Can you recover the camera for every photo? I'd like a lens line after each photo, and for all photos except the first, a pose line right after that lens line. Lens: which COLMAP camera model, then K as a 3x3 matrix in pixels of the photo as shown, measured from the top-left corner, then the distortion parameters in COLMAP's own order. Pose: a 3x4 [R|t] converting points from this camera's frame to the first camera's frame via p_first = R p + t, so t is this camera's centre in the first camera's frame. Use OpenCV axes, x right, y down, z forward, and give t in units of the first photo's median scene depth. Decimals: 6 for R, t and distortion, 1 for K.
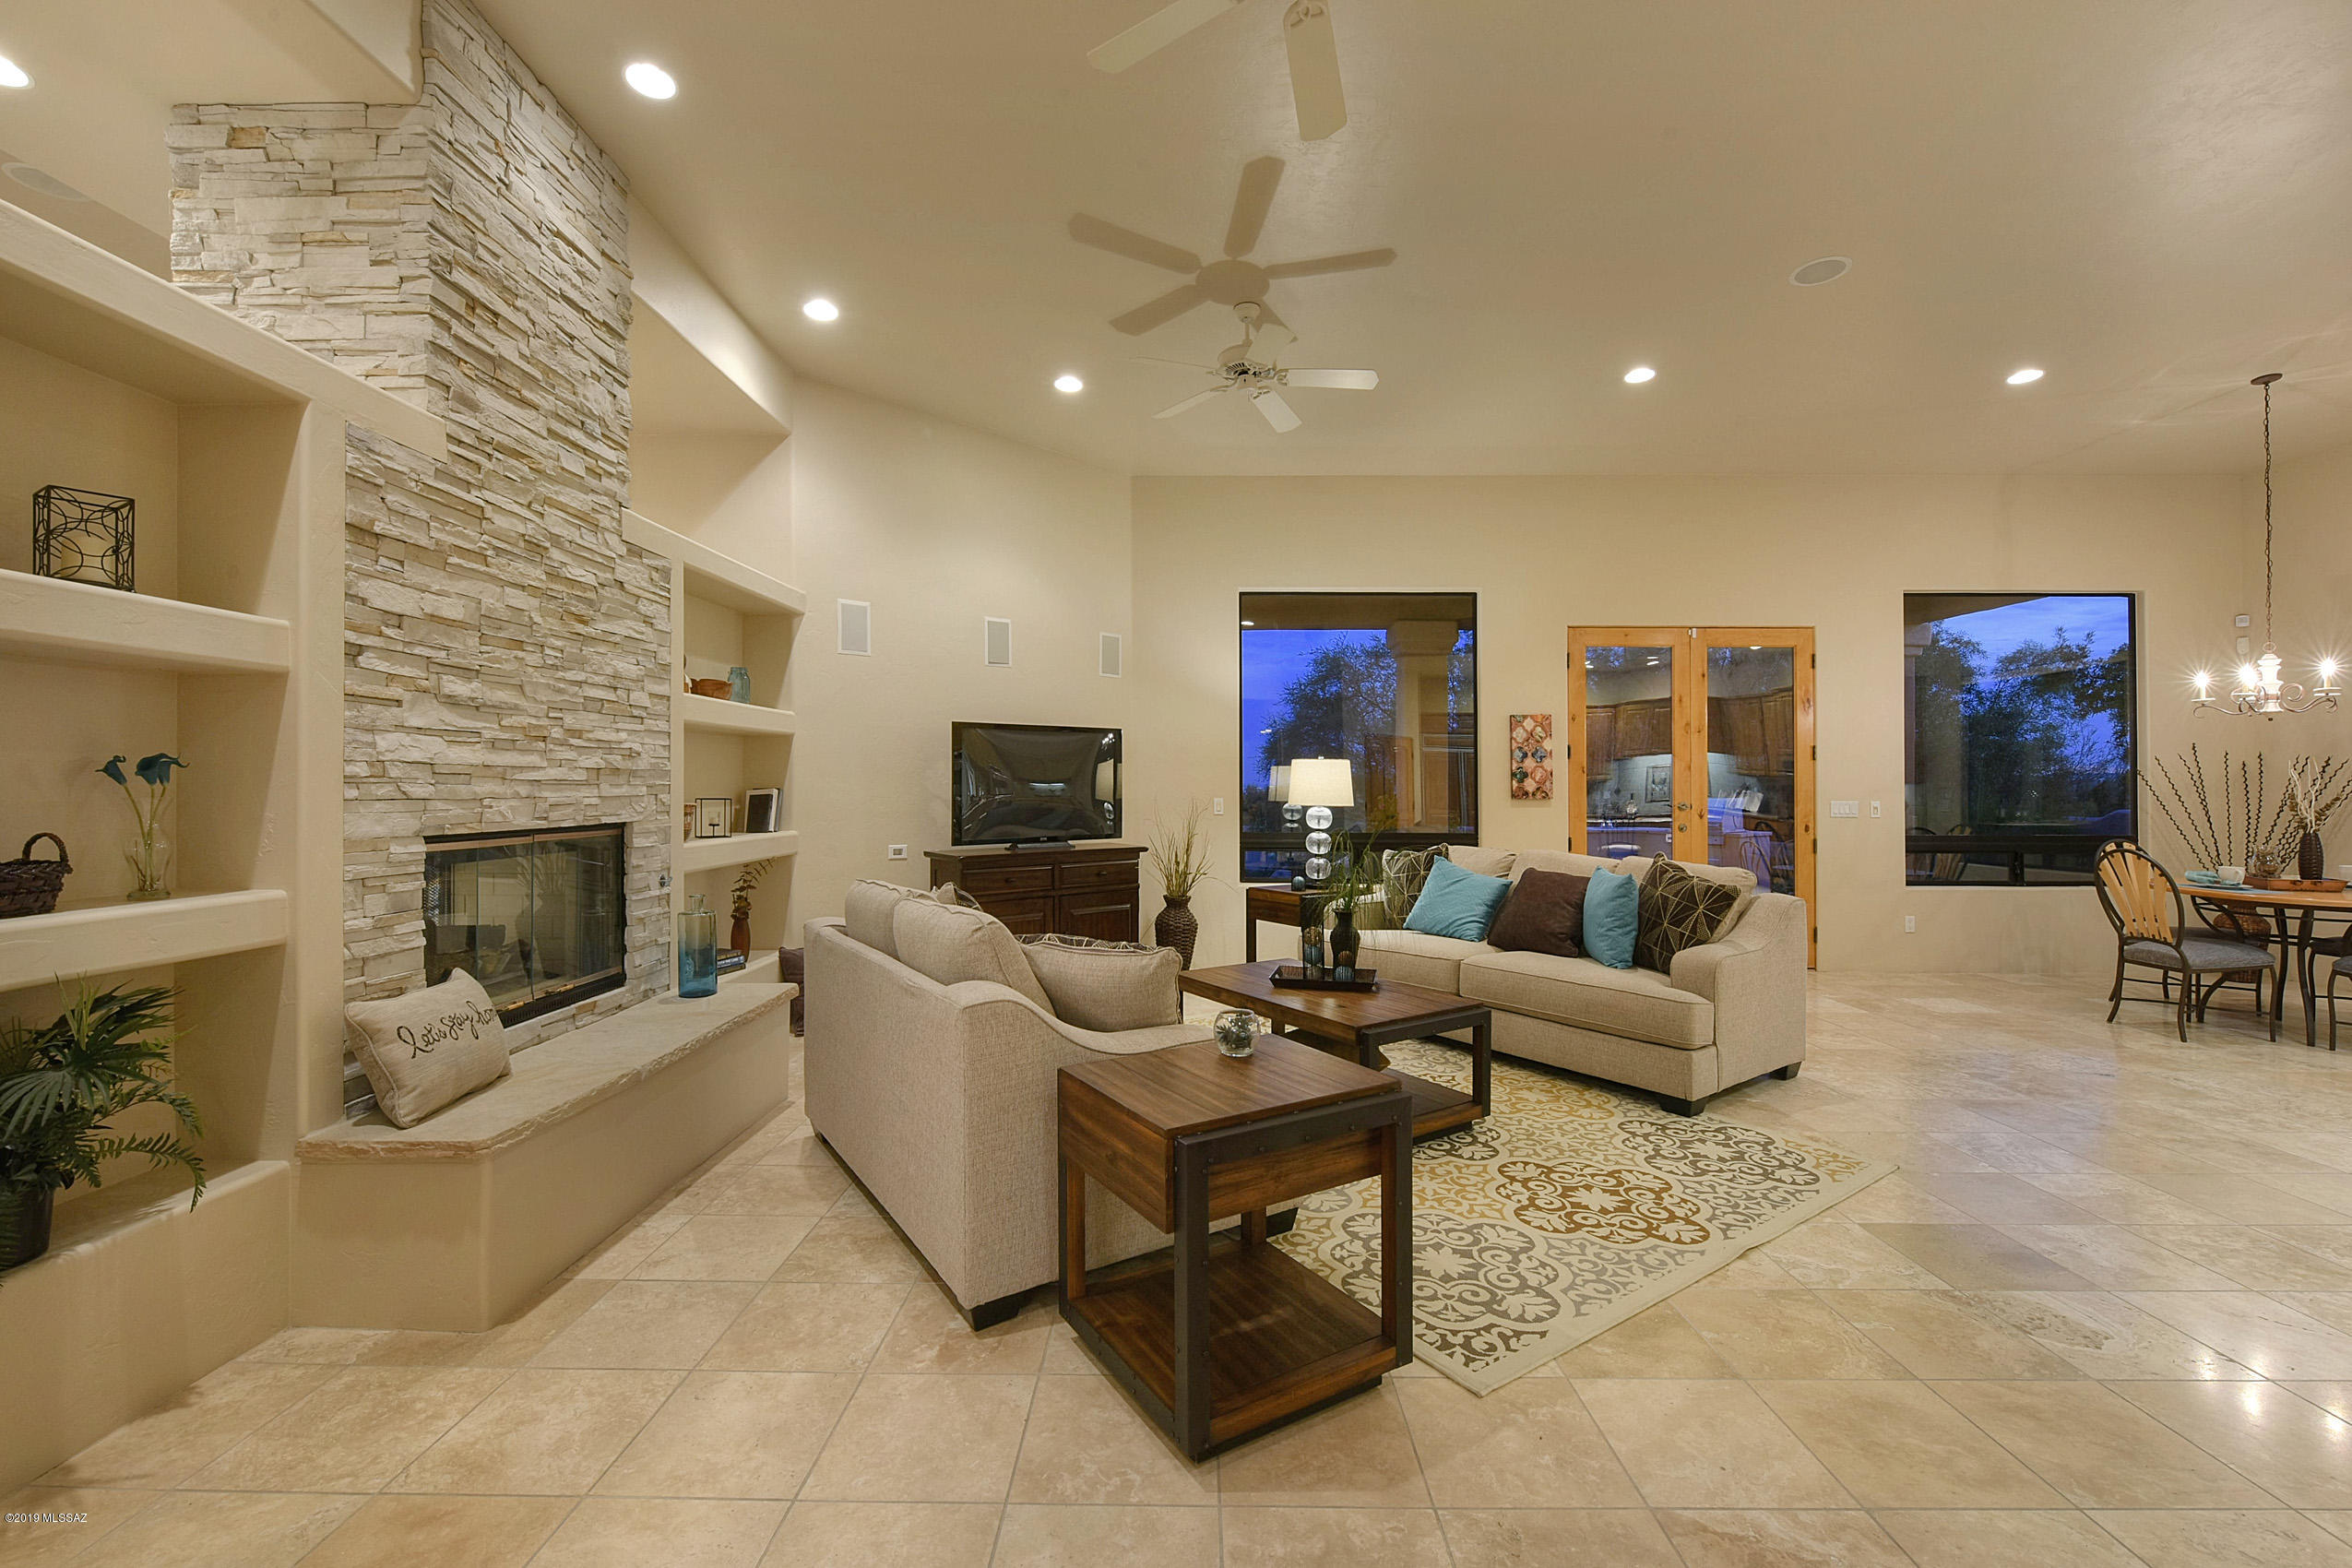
lens RADIAL K [[1024.5, 0, 1166.9], [0, 1024.5, 775.6], [0, 0, 1]] dist [-0.001871, -0.000013]
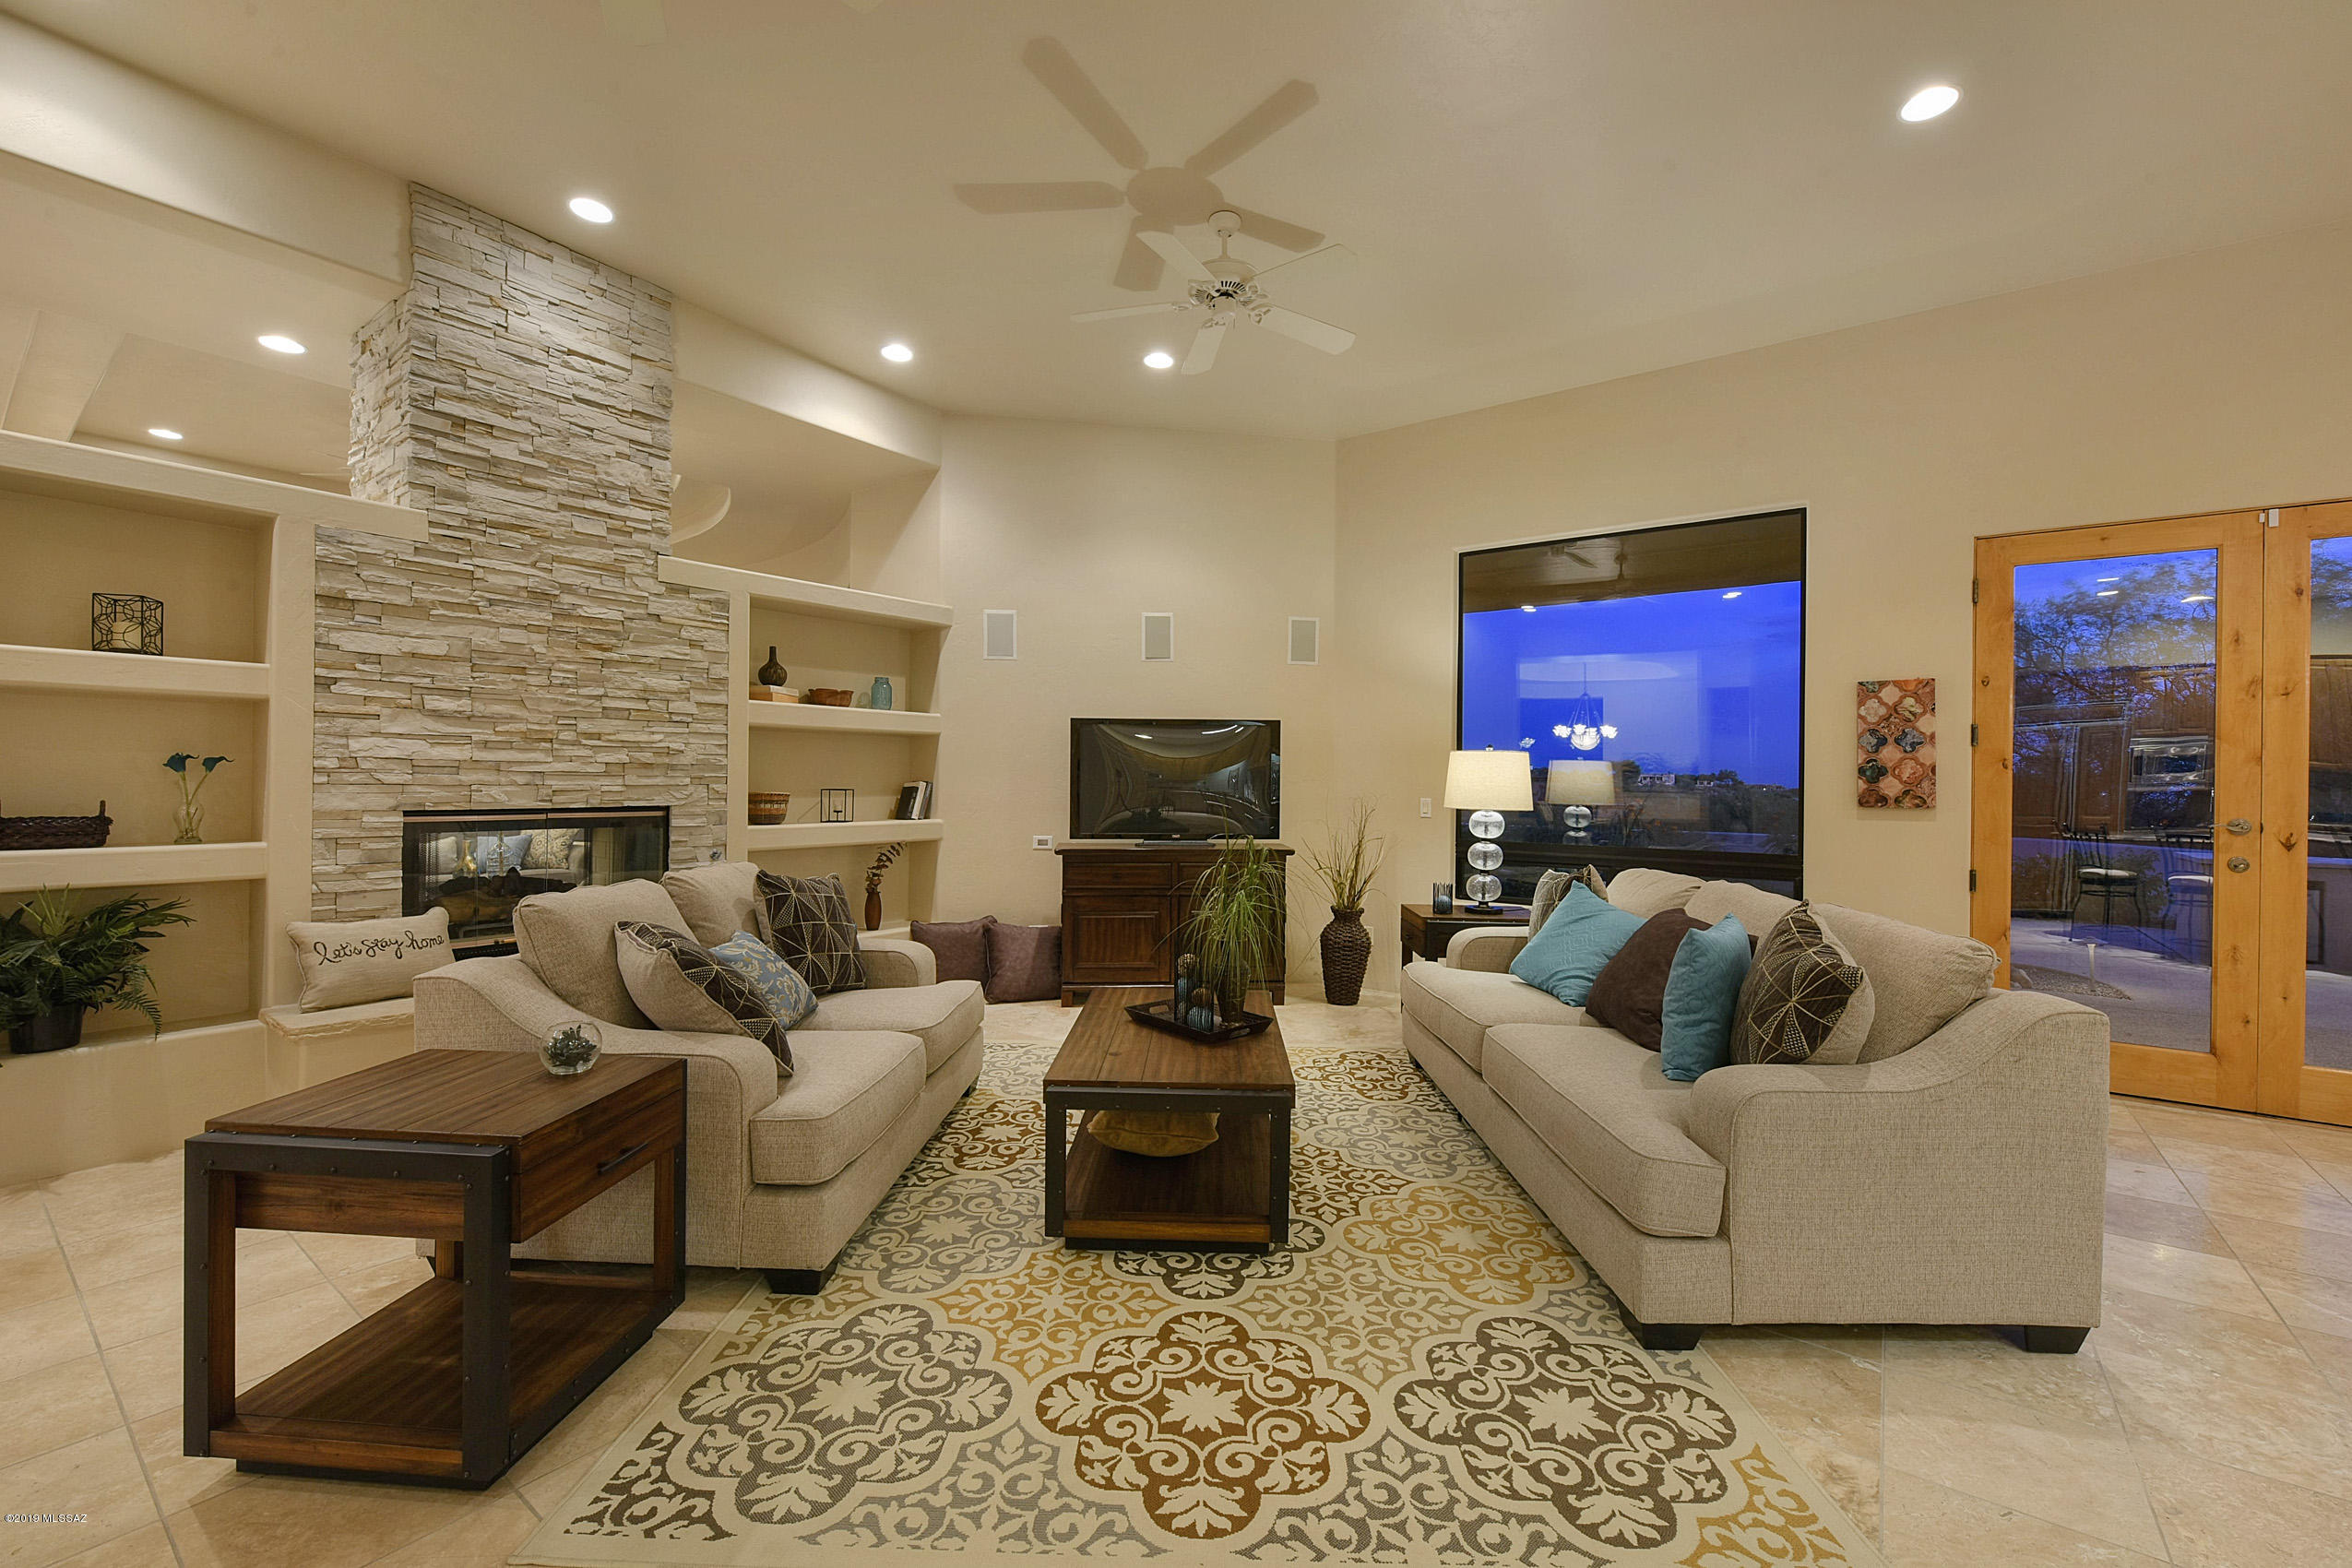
lens RADIAL K [[961.1, 0, 1164.3], [0, 961.1, 782.4], [0, 0, 1]] dist [-0.003978, -0.000782]
pose [[0.798709, 0.008491, -0.601657, 0.617051], [-0.002886, 0.999943, 0.010281, 0.002508], [0.601710, -0.006475, 0.798688, 0.393701]]
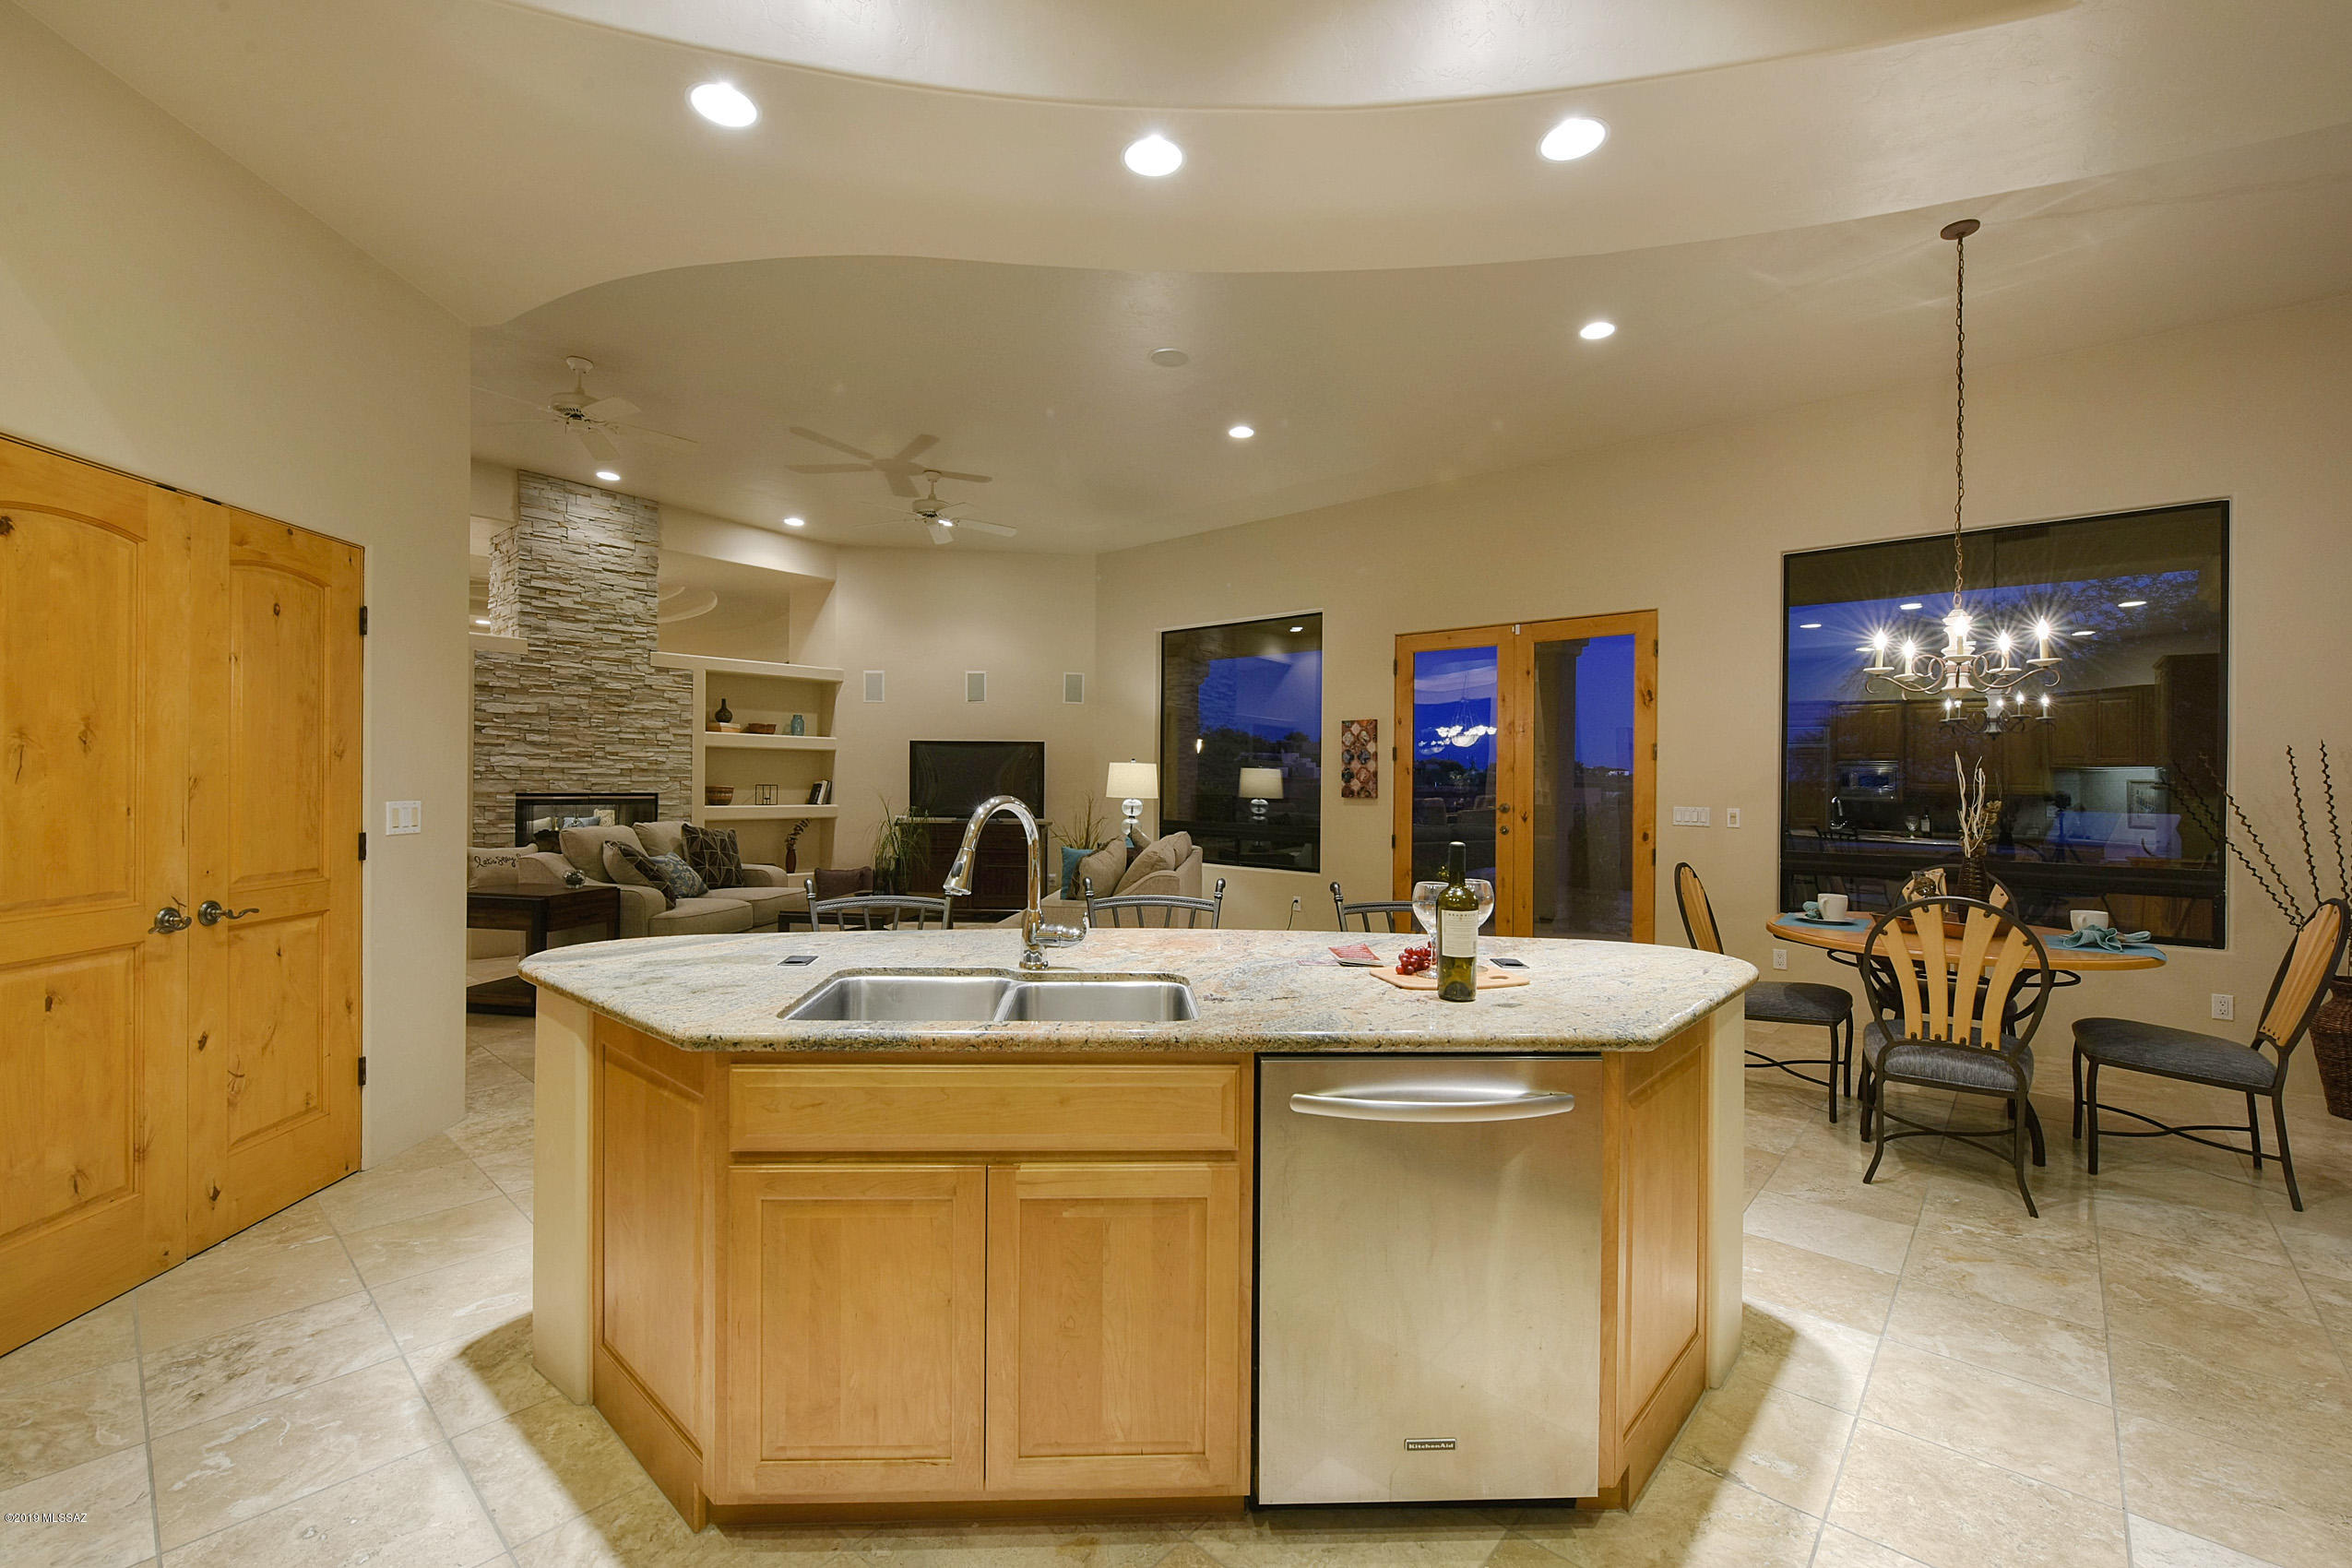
lens RADIAL K [[1007.0, 0, 1171.9], [0, 1007.0, 795.0], [0, 0, 1]] dist [-0.002284, -0.000260]
pose [[0.735763, 0.016816, -0.677030, 1.639517], [-0.006027, 0.999815, 0.018284, 0.002908], [0.677212, -0.009373, 0.735728, 0.139698]]
